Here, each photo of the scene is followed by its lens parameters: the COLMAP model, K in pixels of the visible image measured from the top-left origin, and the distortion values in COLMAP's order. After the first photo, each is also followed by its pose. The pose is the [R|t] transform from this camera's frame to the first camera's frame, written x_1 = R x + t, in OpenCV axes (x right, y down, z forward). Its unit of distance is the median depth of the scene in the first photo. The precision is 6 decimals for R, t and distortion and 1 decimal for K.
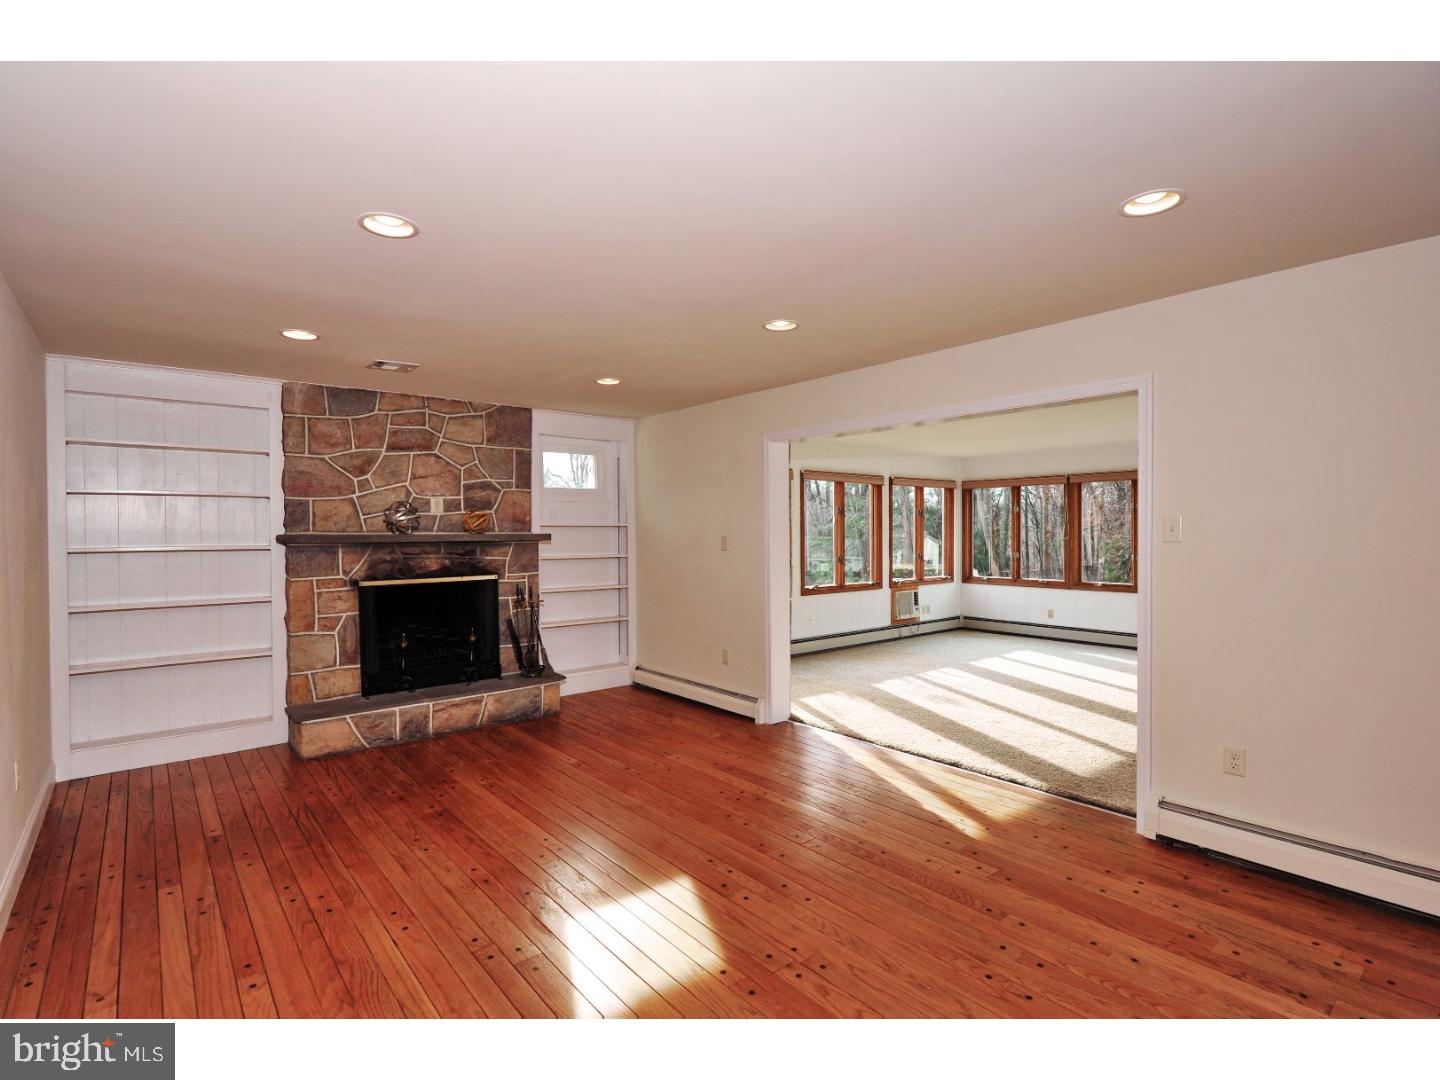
lens RADIAL K [[714.4, 0, 730.3], [0, 714.4, 538.4], [0, 0, 1]] dist [-0.004202, -0.000012]
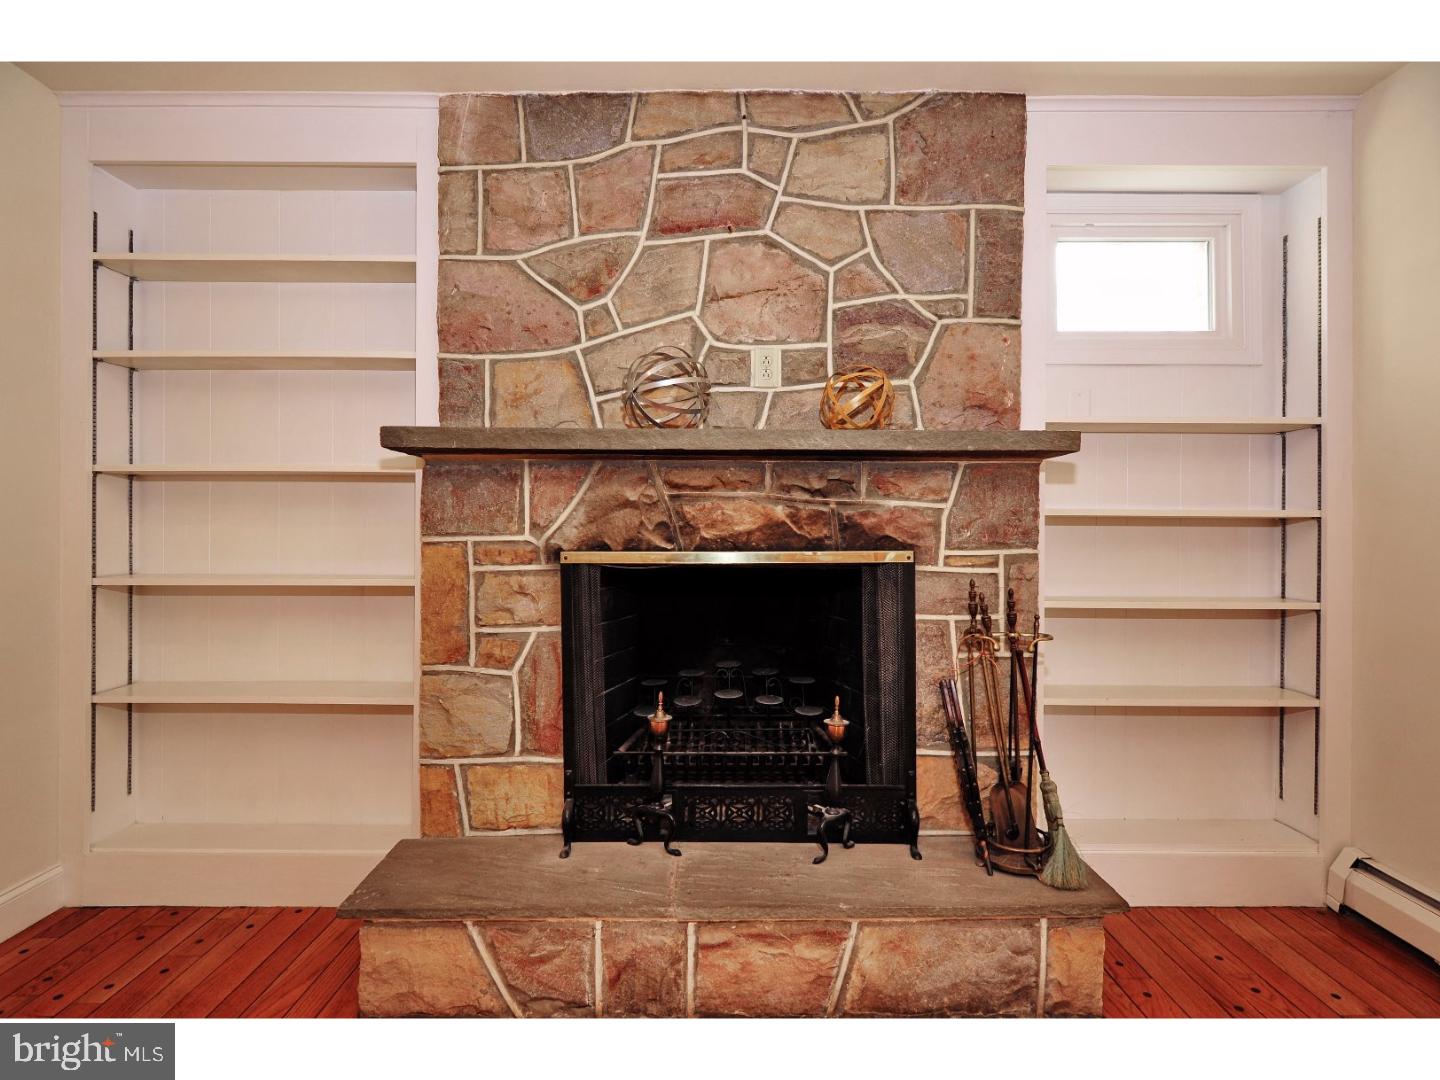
lens RADIAL K [[714.4, 0, 727.1], [0, 714.4, 532.3], [0, 0, 1]] dist [-0.004202, -0.000012]
pose [[0.777234, 0.013380, -0.629070, -0.183619], [-0.015267, 0.999881, 0.002404, 0.044100], [0.629027, 0.007735, 0.777345, 0.694789]]
